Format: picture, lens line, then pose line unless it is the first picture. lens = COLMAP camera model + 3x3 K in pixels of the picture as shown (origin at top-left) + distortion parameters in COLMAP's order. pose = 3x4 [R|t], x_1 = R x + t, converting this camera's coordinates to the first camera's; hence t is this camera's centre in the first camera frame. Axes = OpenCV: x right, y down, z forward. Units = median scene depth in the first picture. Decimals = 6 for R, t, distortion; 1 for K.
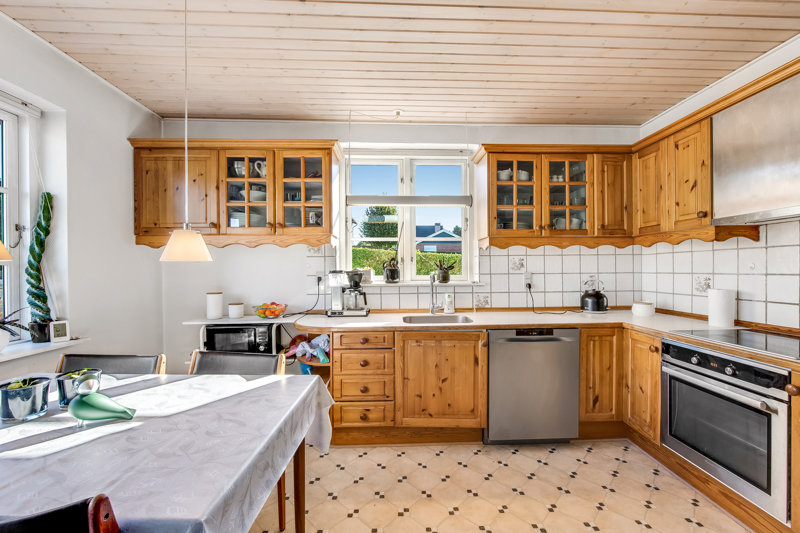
lens RADIAL K [[323.3, 0, 404.7], [0, 323.3, 269.3], [0, 0, 1]] dist [-0.001111, 0.000246]
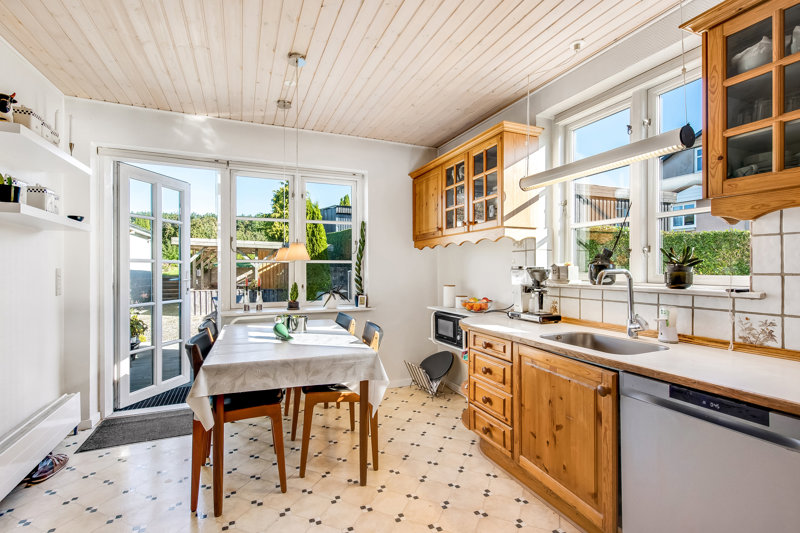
lens RADIAL K [[373.3, 0, 397.5], [0, 373.3, 266.6], [0, 0, 1]] dist [0.004168, -0.000009]
pose [[0.354595, 0.000369, -0.935020, 0.646590], [0.002957, 0.999994, 0.001516, 0.001707], [0.935015, -0.003303, 0.354592, 0.352819]]
